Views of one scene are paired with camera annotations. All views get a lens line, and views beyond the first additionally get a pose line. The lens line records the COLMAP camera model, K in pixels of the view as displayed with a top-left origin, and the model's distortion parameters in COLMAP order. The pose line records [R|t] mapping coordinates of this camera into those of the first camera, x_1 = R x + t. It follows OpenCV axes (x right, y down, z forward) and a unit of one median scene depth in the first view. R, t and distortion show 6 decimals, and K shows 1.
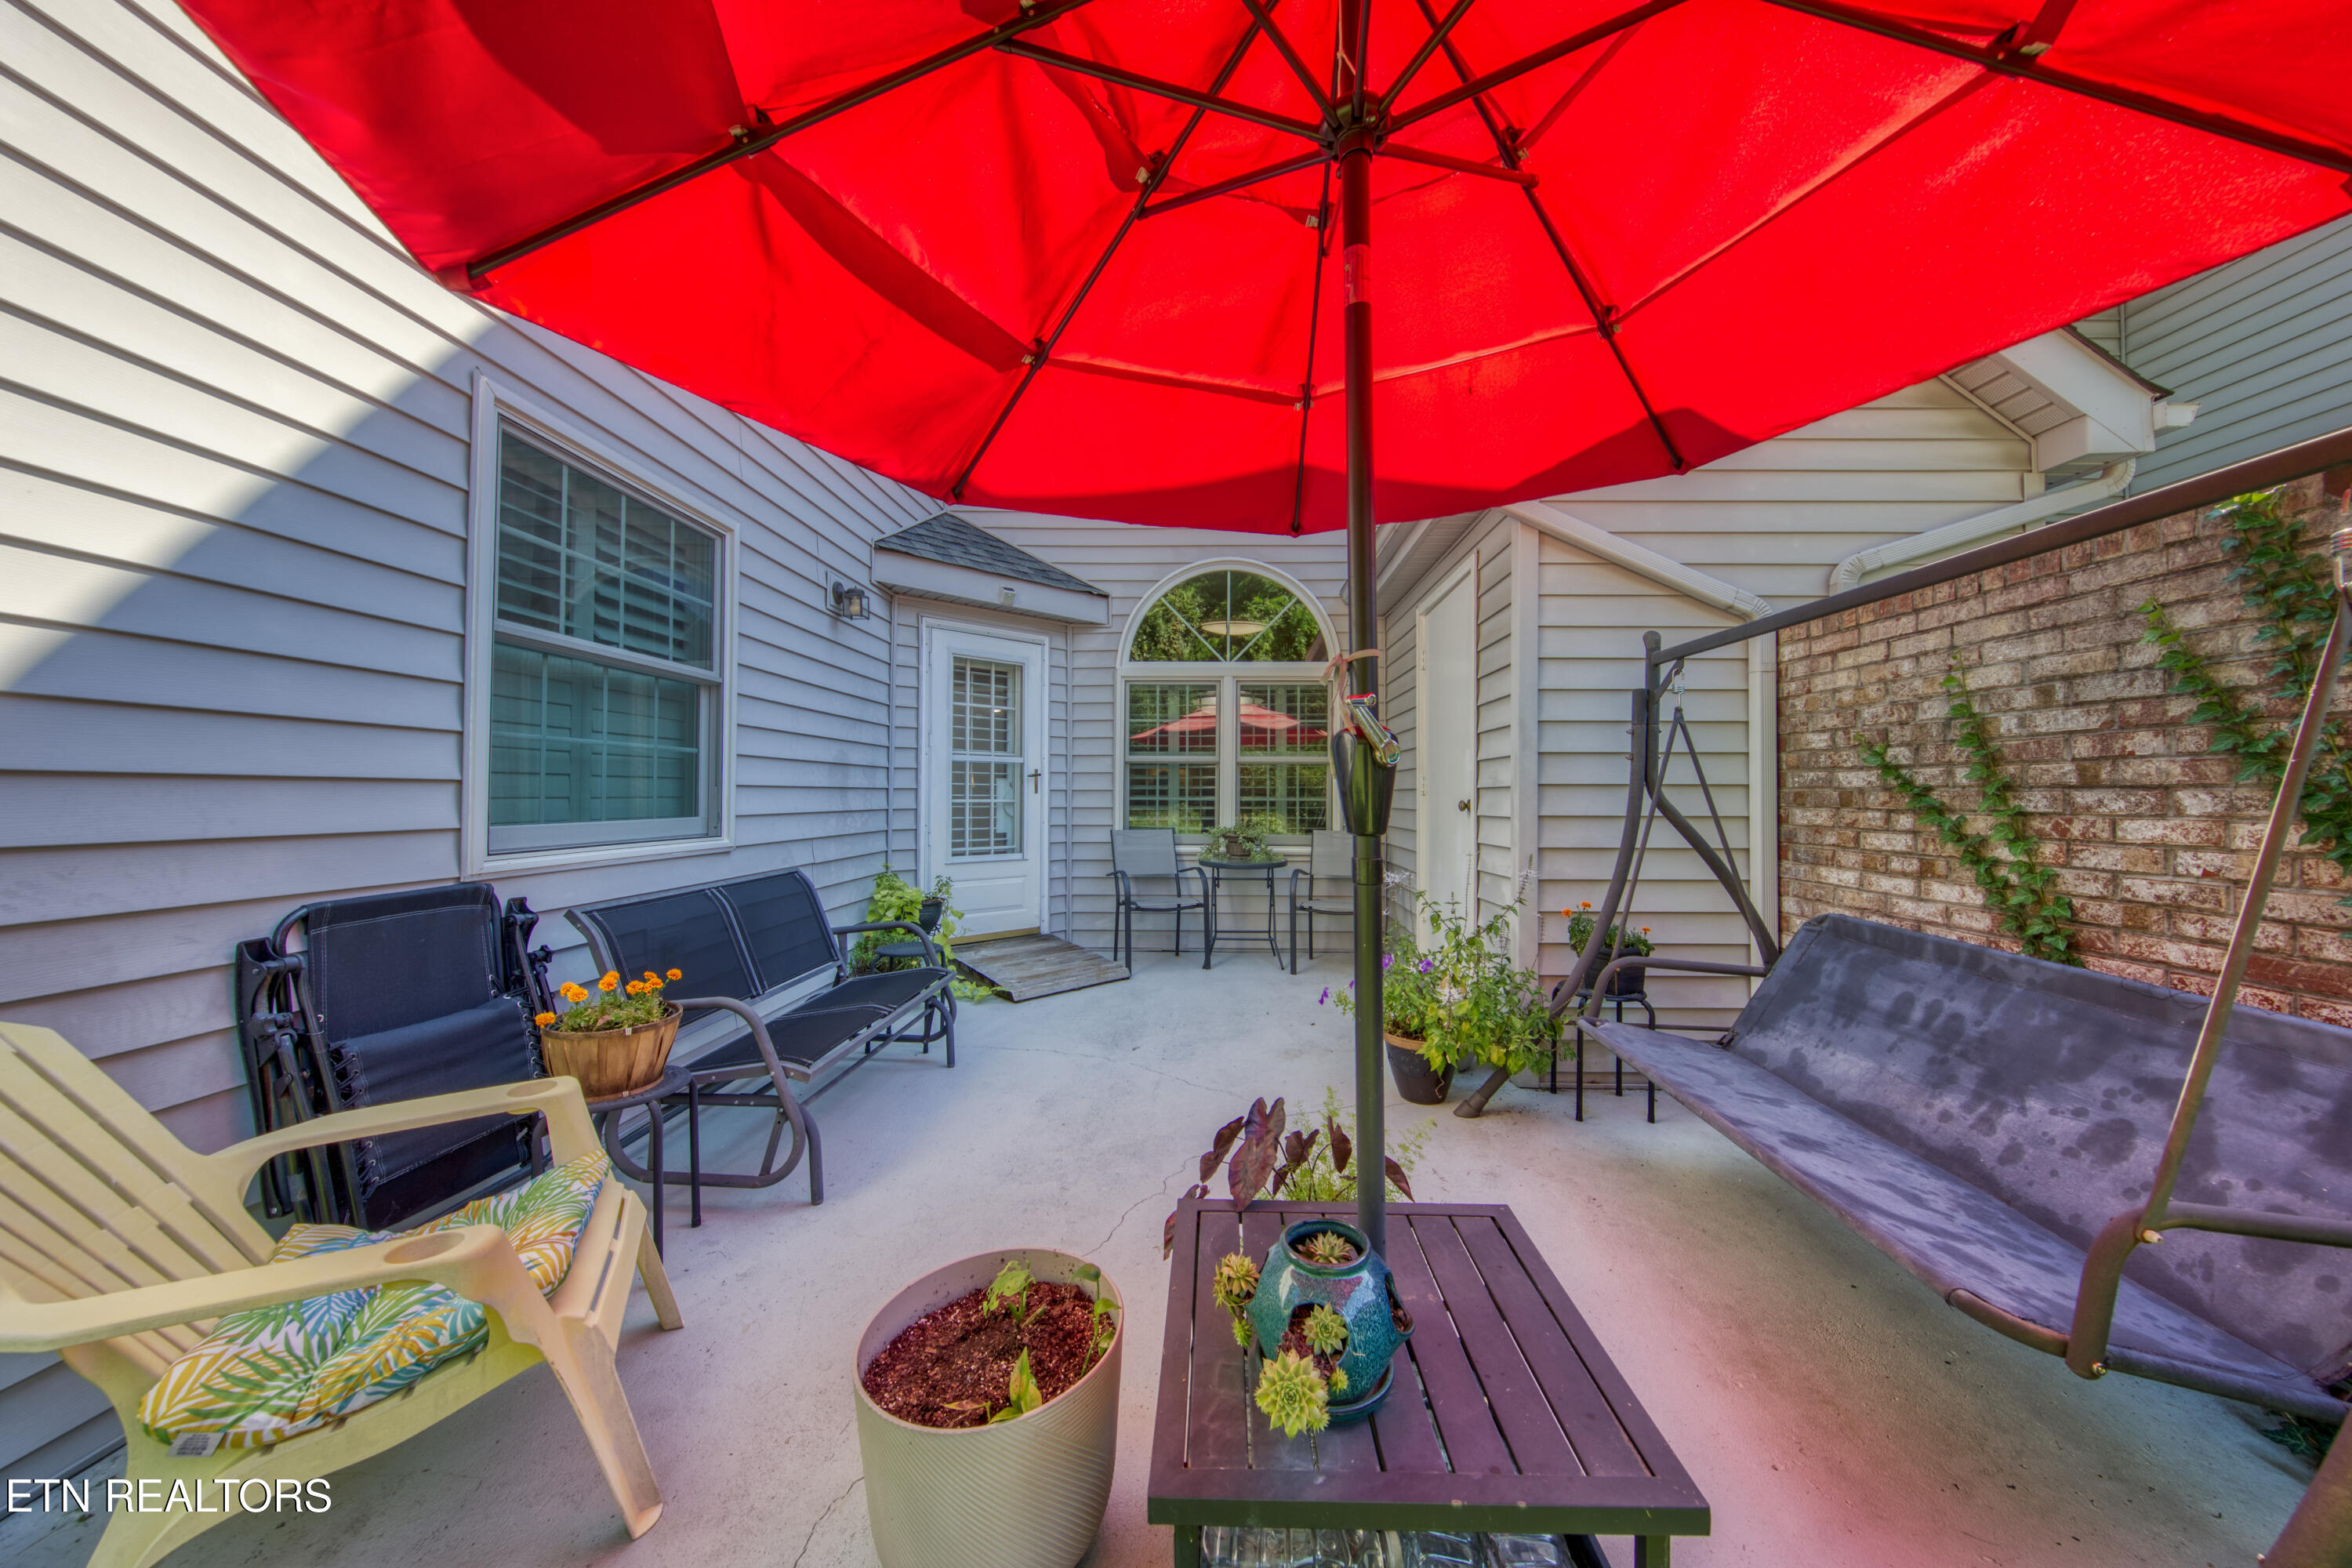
lens RADIAL K [[734.2, 0, 1197.0], [0, 734.2, 789.8], [0, 0, 1]] dist [-0.000011, -0.000040]
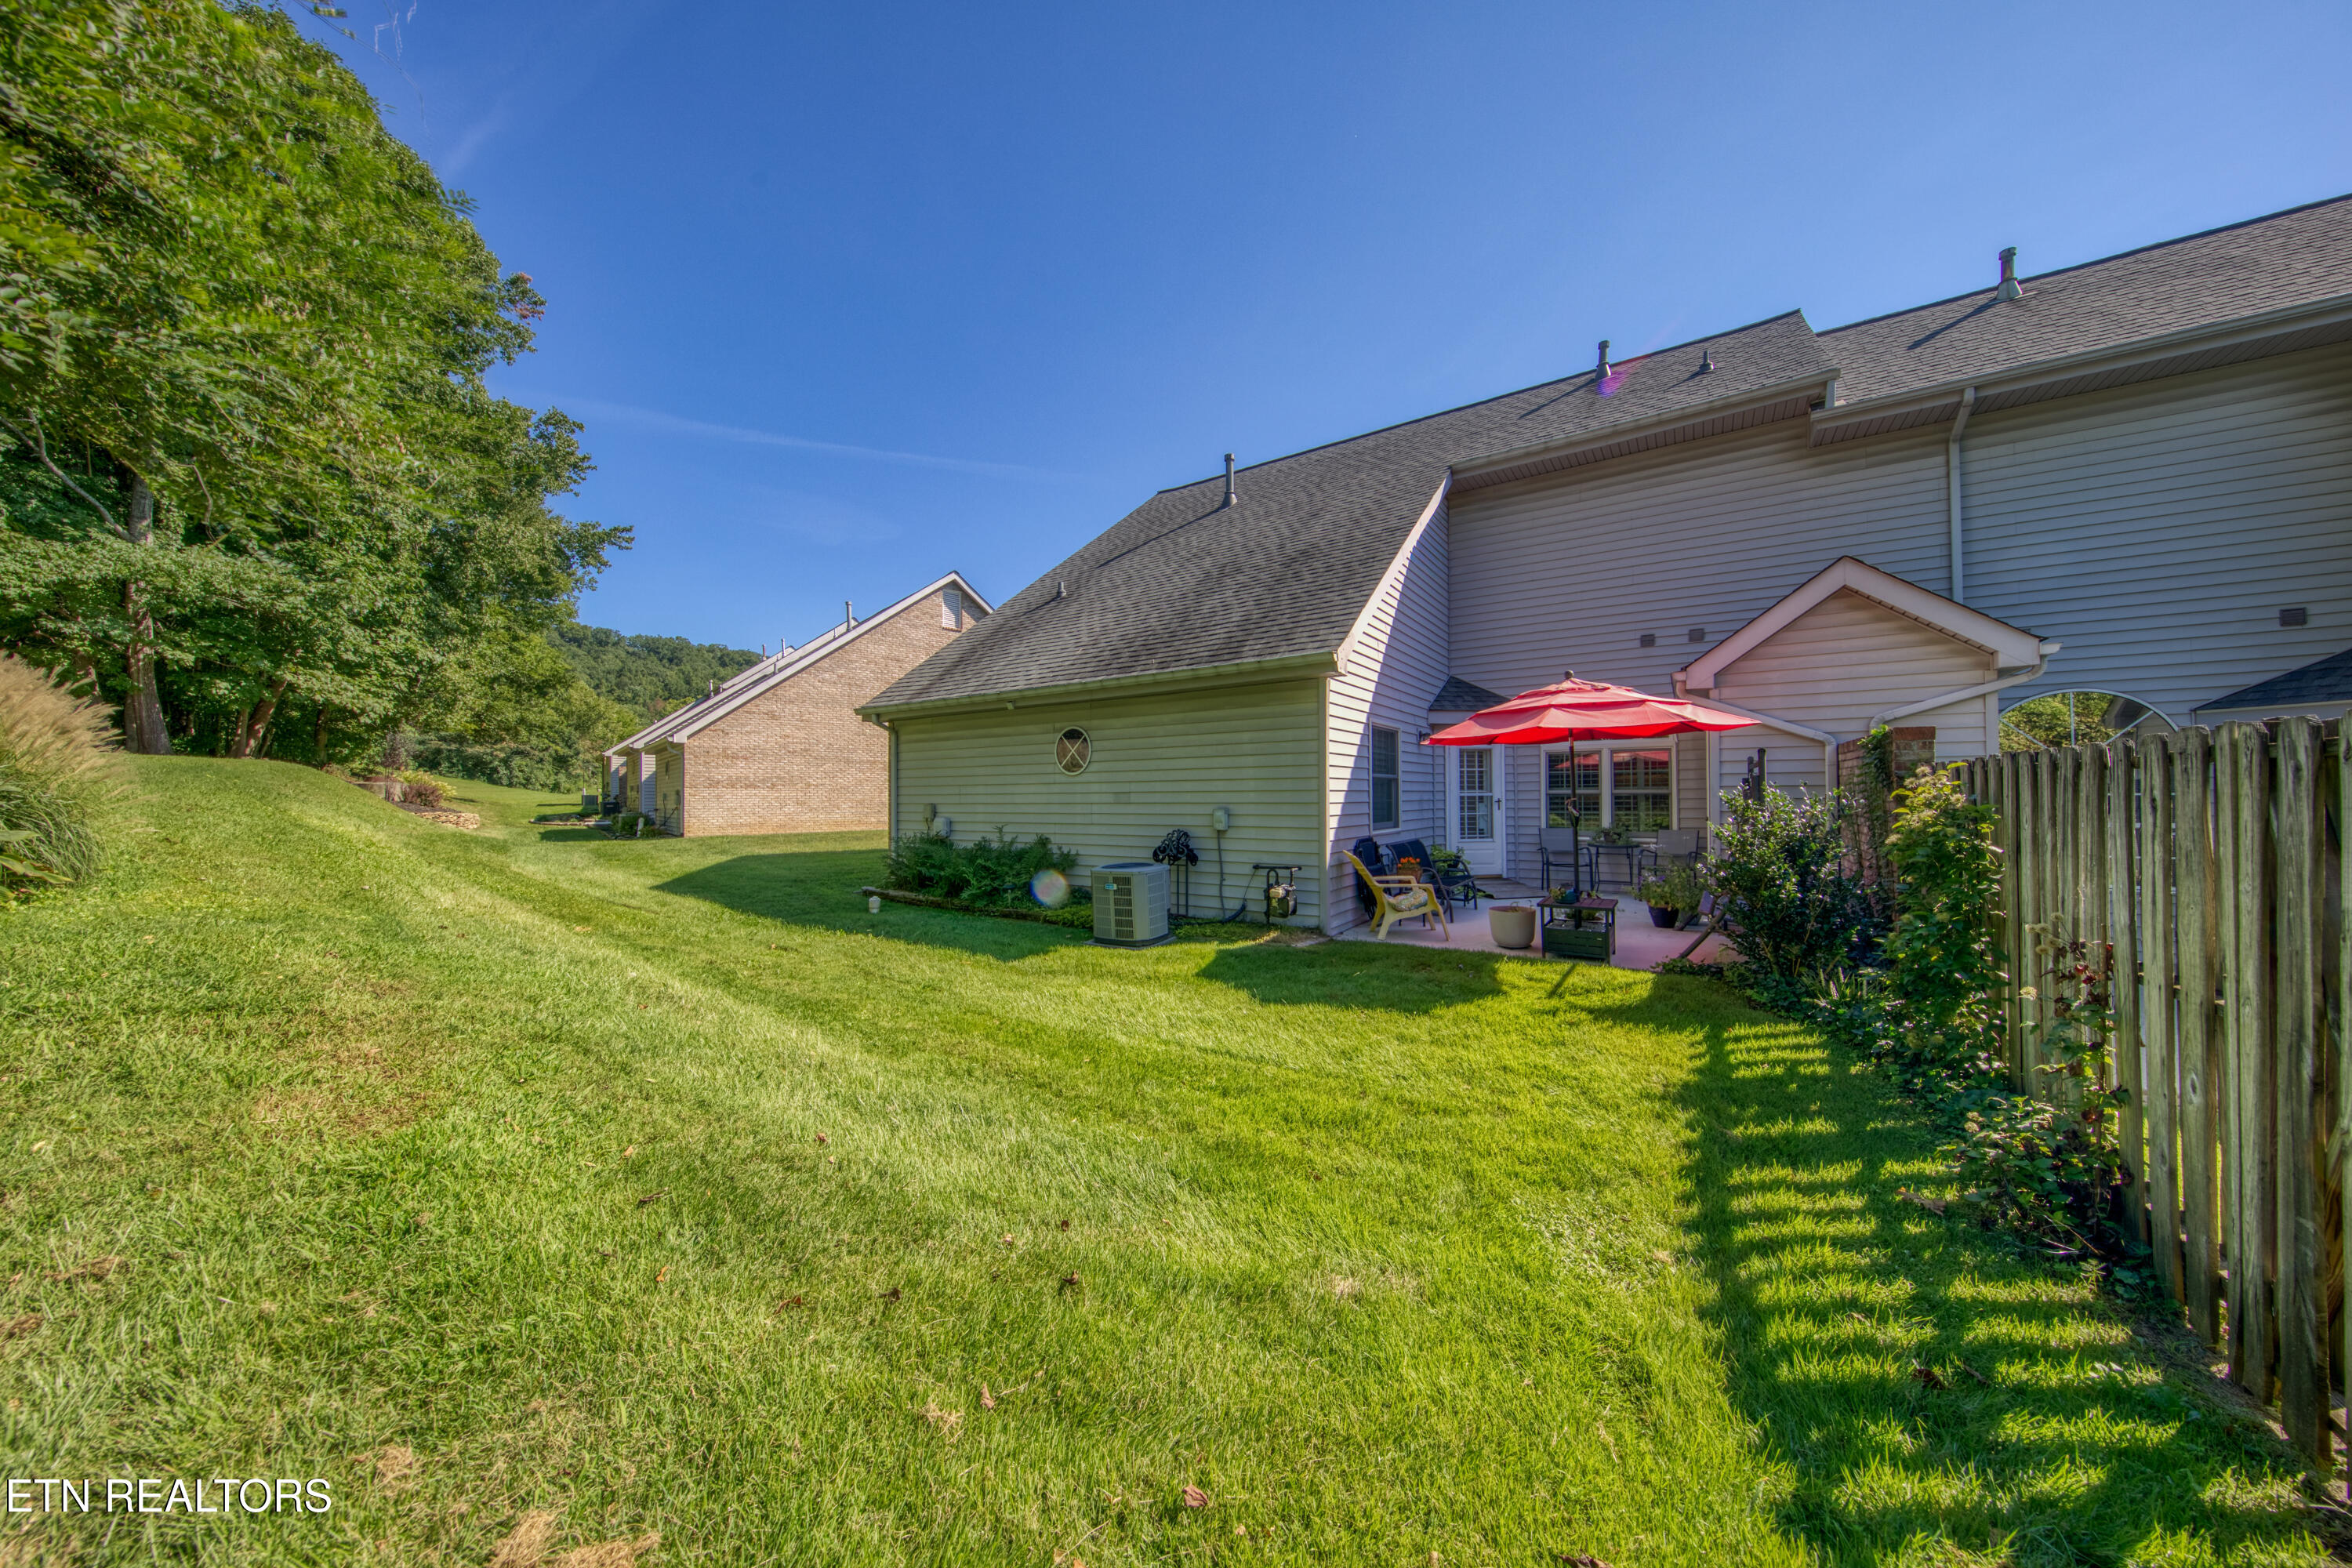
lens RADIAL K [[766.3, 0, 1178.2], [0, 766.3, 799.3], [0, 0, 1]] dist [0.000773, -0.000016]
pose [[0.843484, -0.007015, -0.537108, 0.304134], [0.013894, 0.999865, 0.008761, -0.096658], [0.536974, -0.014852, 0.843468, -2.216541]]
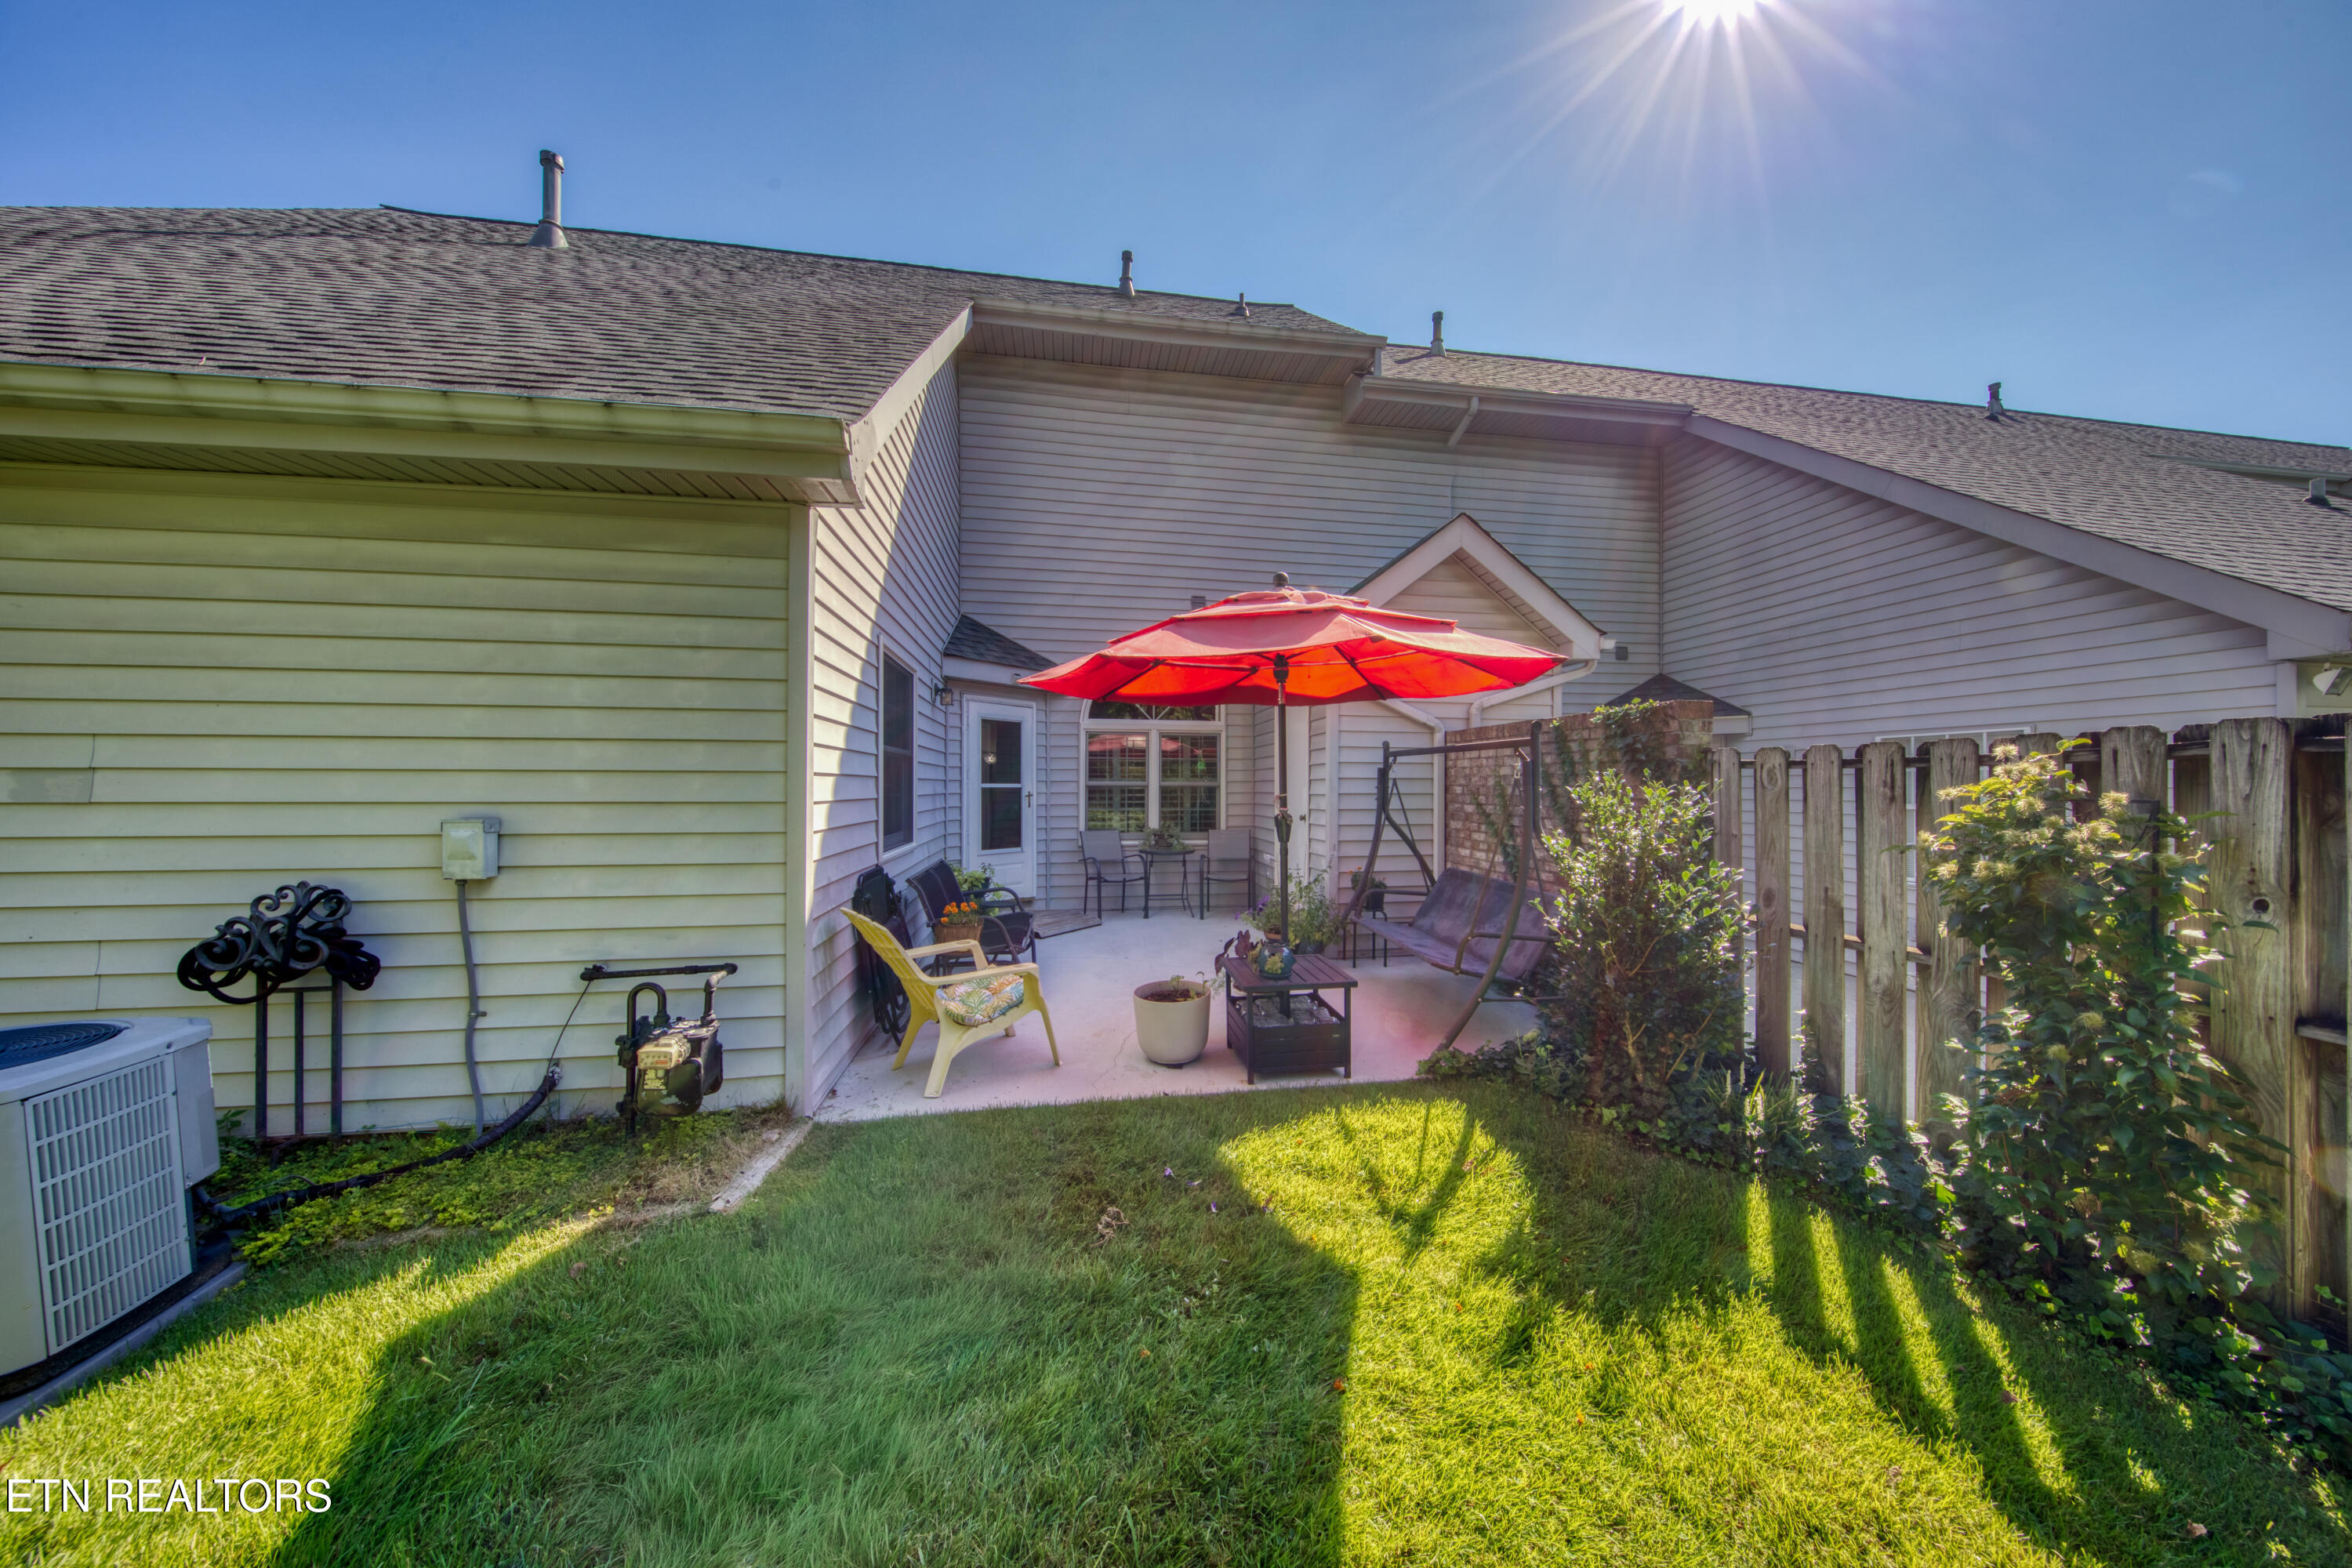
lens RADIAL K [[726.4, 0, 1178.3], [0, 726.4, 791.9], [0, 0, 1]] dist [0.000203, -0.000089]
pose [[0.982121, -0.002999, 0.188228, -0.339811], [-0.000164, 0.999859, 0.016784, -0.088314], [-0.188252, -0.016515, 0.981982, -0.870831]]
